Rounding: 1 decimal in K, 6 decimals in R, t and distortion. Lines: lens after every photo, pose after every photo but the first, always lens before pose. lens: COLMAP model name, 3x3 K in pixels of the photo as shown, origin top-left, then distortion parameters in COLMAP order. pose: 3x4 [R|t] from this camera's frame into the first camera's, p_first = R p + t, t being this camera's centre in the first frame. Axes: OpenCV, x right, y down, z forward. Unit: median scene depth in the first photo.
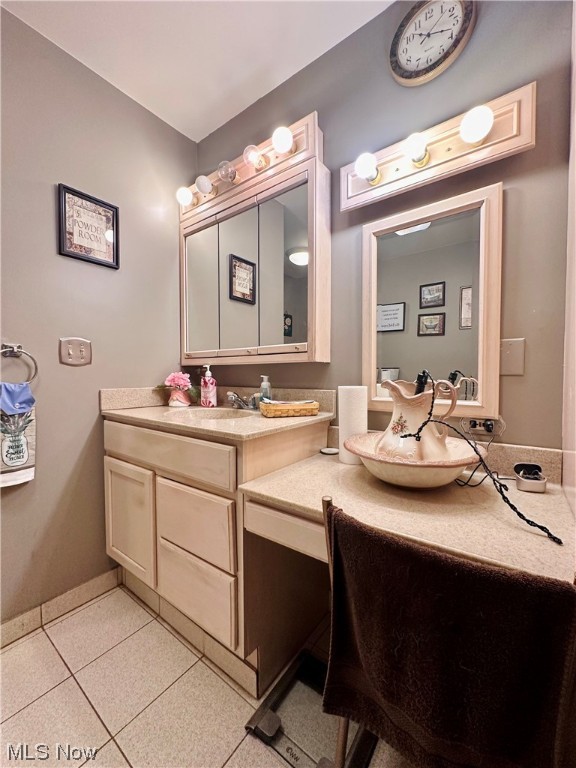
lens RADIAL K [[300.2, 0, 288.0], [0, 300.2, 384.0], [0, 0, 1]] dist [-0.002306, 0.000116]
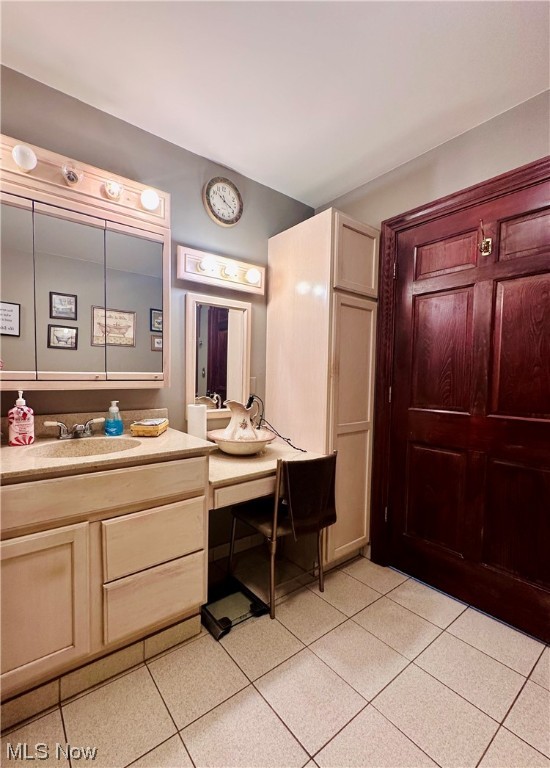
lens RADIAL K [[342.9, 0, 275.3], [0, 342.9, 394.7], [0, 0, 1]] dist [0.002397, 0.000482]
pose [[0.247213, -0.036187, 0.968285, -0.956699], [0.026514, 0.999181, 0.030572, -0.061519], [-0.968598, 0.018116, 0.247970, 0.156749]]
